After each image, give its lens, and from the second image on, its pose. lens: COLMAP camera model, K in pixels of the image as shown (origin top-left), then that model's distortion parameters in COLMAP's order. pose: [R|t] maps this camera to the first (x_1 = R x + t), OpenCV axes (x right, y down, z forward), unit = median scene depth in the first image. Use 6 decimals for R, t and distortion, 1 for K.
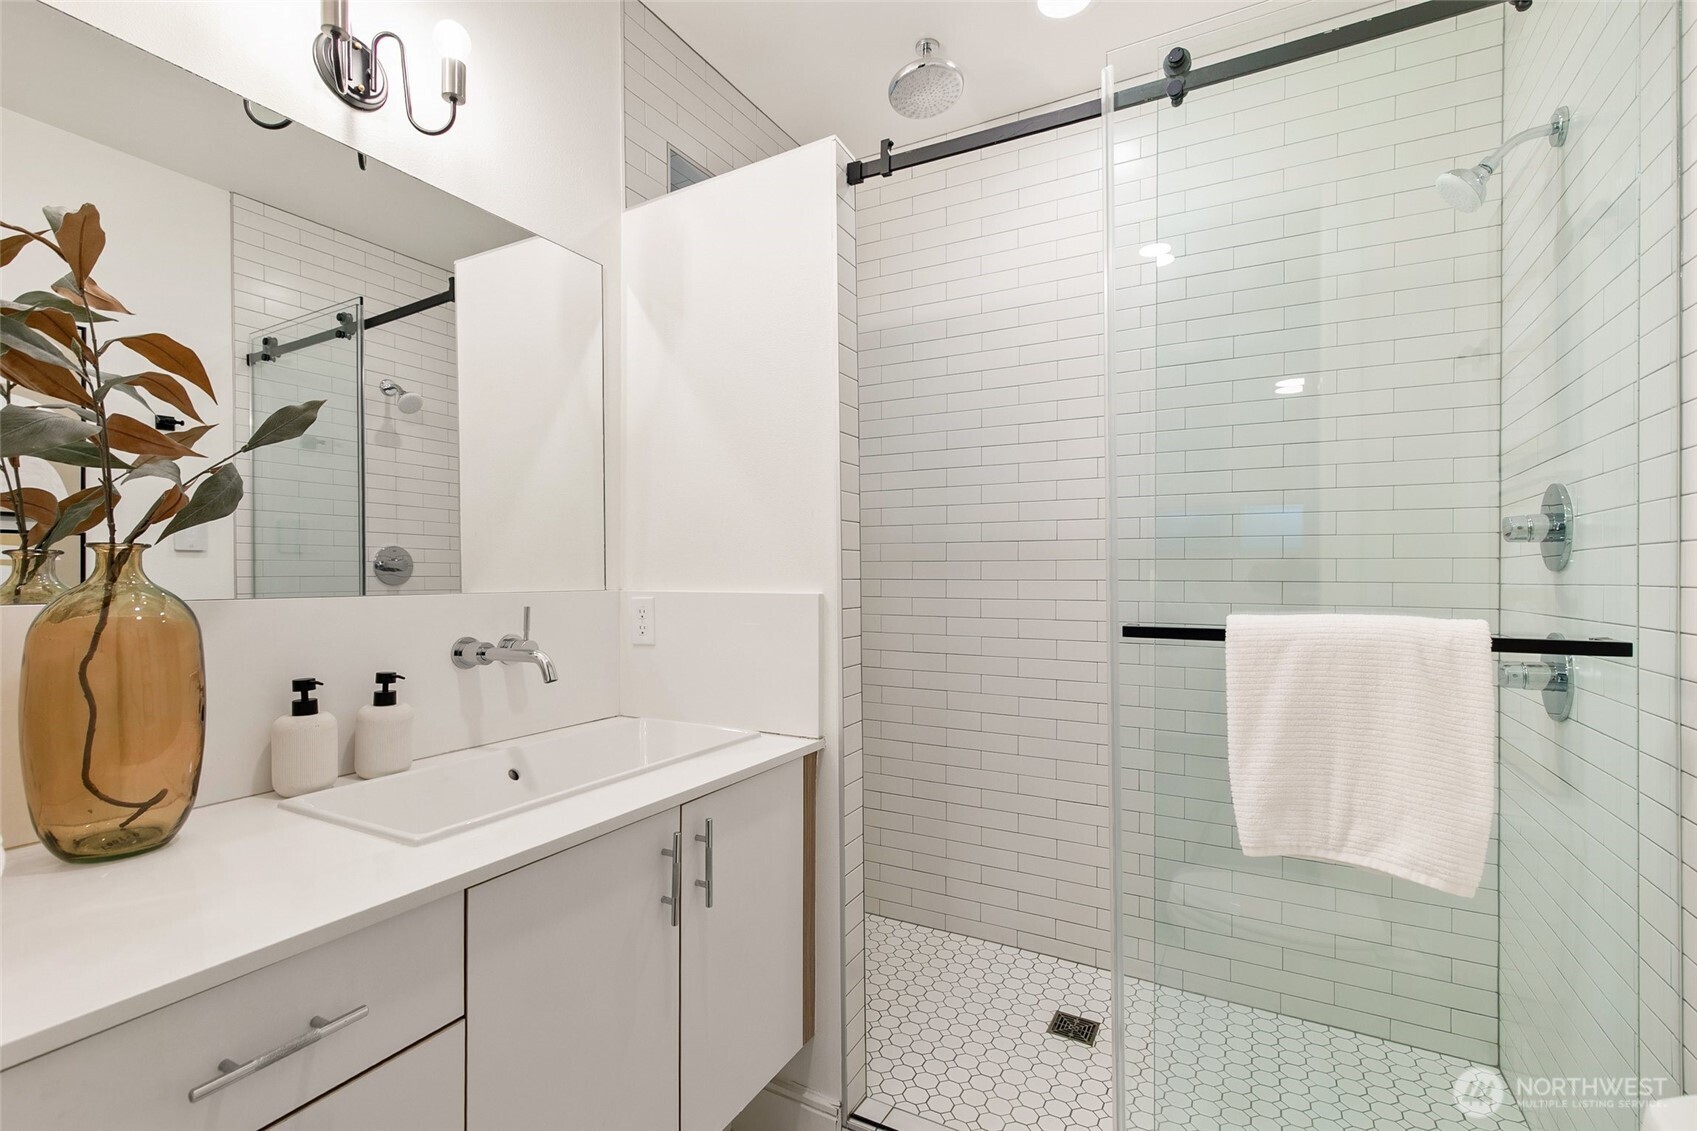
lens RADIAL K [[761.2, 0, 847.6], [0, 761.2, 571.8], [0, 0, 1]] dist [0.012993, 0.000350]
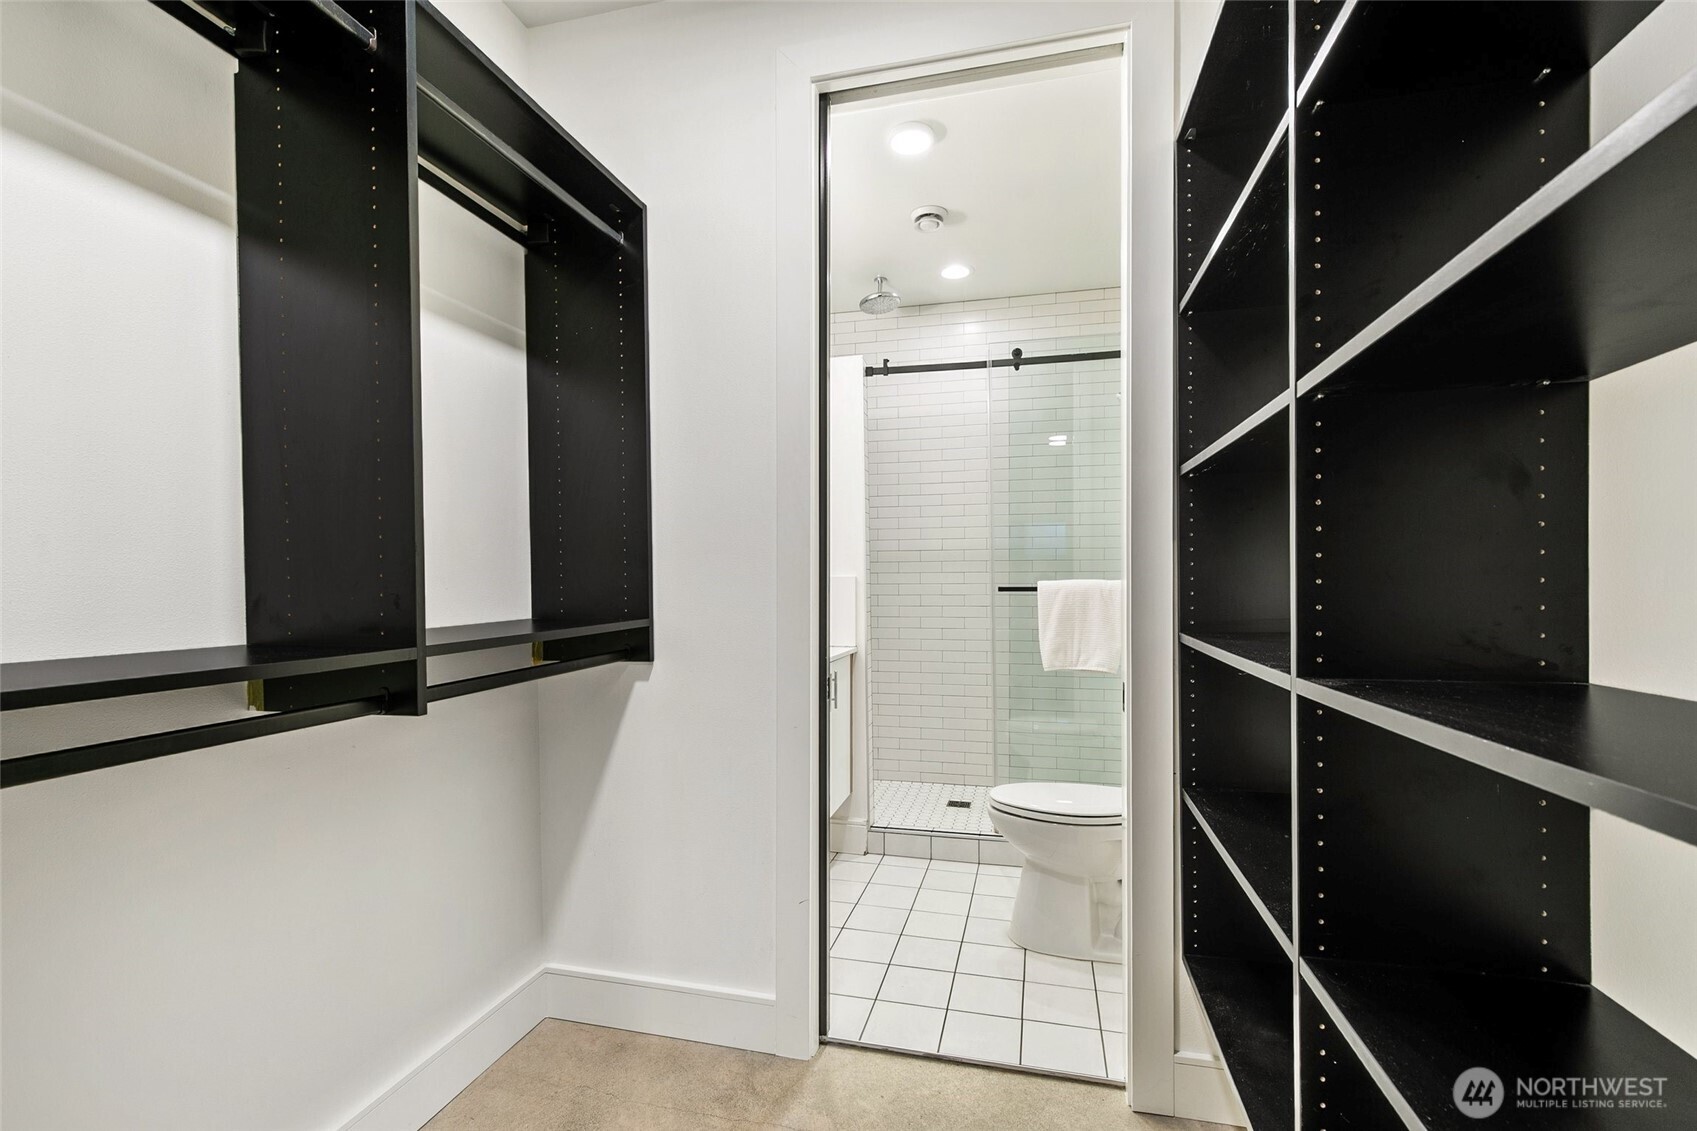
lens RADIAL K [[761.2, 0, 847.6], [0, 761.2, 571.8], [0, 0, 1]] dist [0.012993, 0.000350]
pose [[0.967287, 0.000697, 0.253683, -0.585625], [0.001407, 0.999966, -0.008112, 0.034162], [-0.253680, 0.008203, 0.967254, -0.996676]]
